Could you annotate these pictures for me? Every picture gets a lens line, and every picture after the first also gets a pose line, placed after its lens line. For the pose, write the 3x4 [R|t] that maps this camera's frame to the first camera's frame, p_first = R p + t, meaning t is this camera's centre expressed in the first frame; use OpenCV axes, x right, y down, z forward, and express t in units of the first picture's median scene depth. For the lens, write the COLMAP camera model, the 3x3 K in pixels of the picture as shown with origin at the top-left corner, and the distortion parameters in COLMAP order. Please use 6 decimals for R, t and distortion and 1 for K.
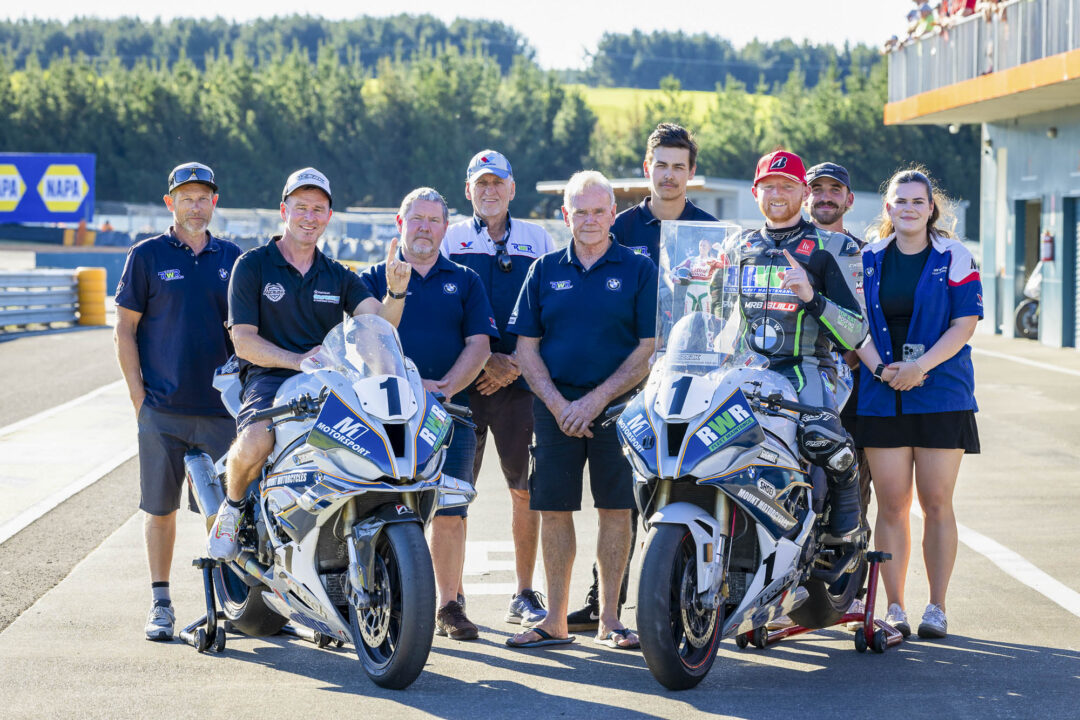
lens RADIAL K [[4180.4, 0, 539.9], [0, 4180.4, 359.5], [0, 0, 1]] dist [-0.084660, 0.000000]
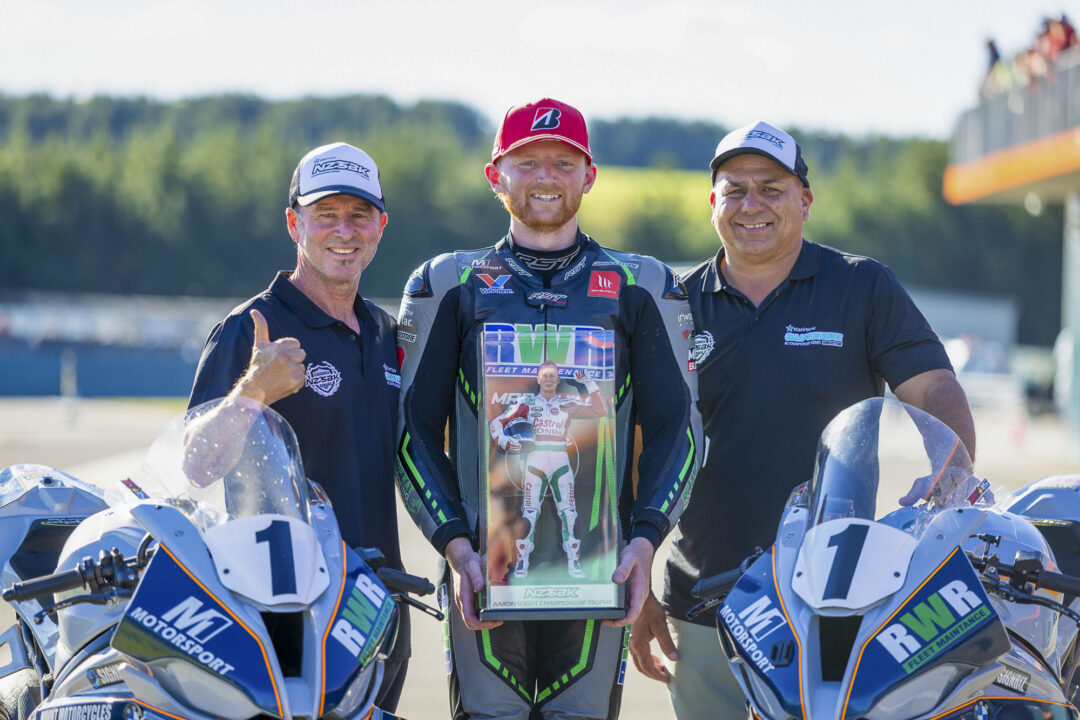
lens RADIAL K [[4106.6, 0, 540.0], [0, 4106.6, 360.4], [0, 0, 1]] dist [-0.175421, 0.000000]
pose [[0.999888, 0.010160, 0.010950, -0.009259], [-0.009821, 0.999486, -0.030517, -0.000269], [-0.011255, 0.030406, 0.999474, 0.498782]]
